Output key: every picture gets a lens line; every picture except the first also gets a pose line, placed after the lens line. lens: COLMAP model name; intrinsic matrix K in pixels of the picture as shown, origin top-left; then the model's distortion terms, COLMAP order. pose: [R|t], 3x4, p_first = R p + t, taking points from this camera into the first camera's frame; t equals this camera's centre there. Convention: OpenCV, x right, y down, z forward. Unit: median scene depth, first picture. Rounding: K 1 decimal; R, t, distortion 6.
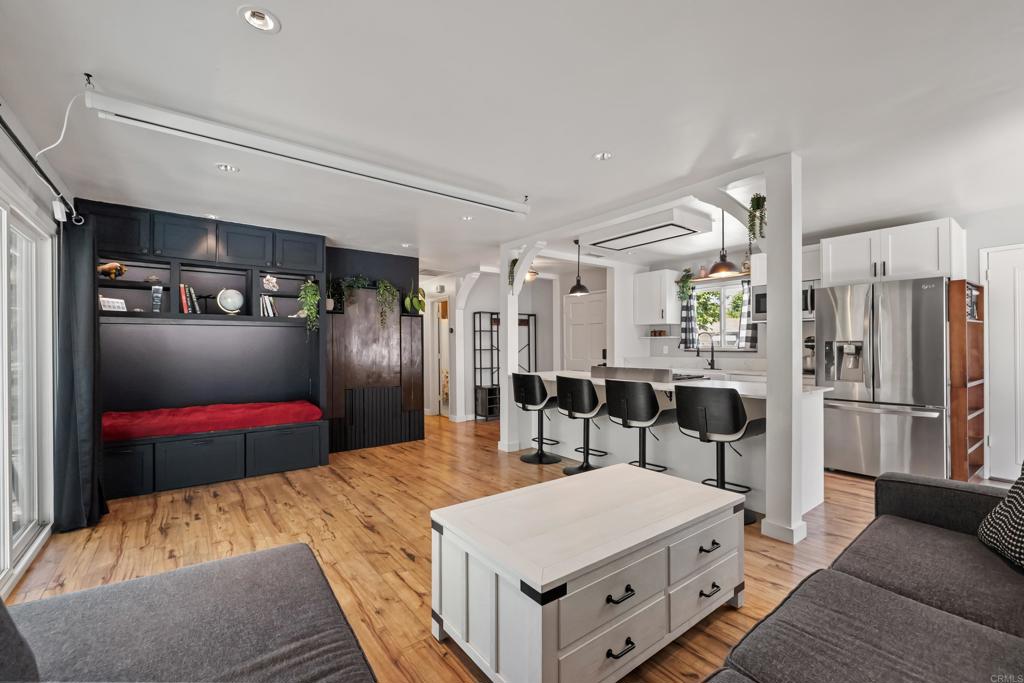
lens RADIAL K [[430.3, 0, 511.0], [0, 430.3, 345.0], [0, 0, 1]] dist [-0.000376, -0.000546]
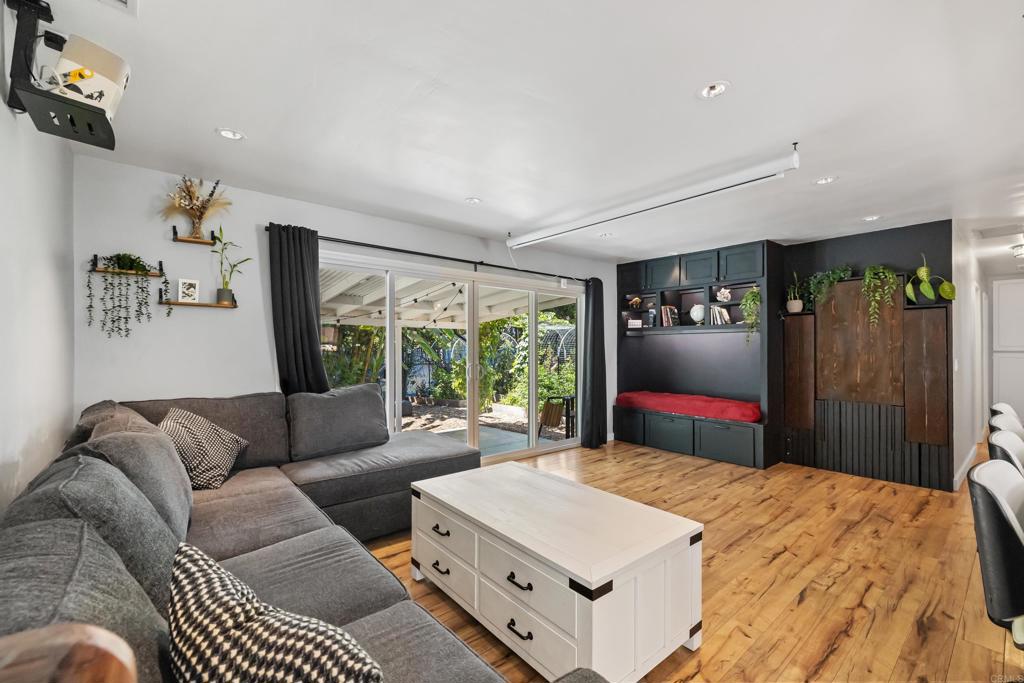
lens RADIAL K [[430.3, 0, 511.0], [0, 430.3, 345.0], [0, 0, 1]] dist [-0.000376, -0.000546]
pose [[0.039439, -0.002957, -0.999218, 0.647082], [0.003633, 0.999989, -0.002816, -0.011327], [0.999215, -0.003519, 0.039449, 0.449684]]
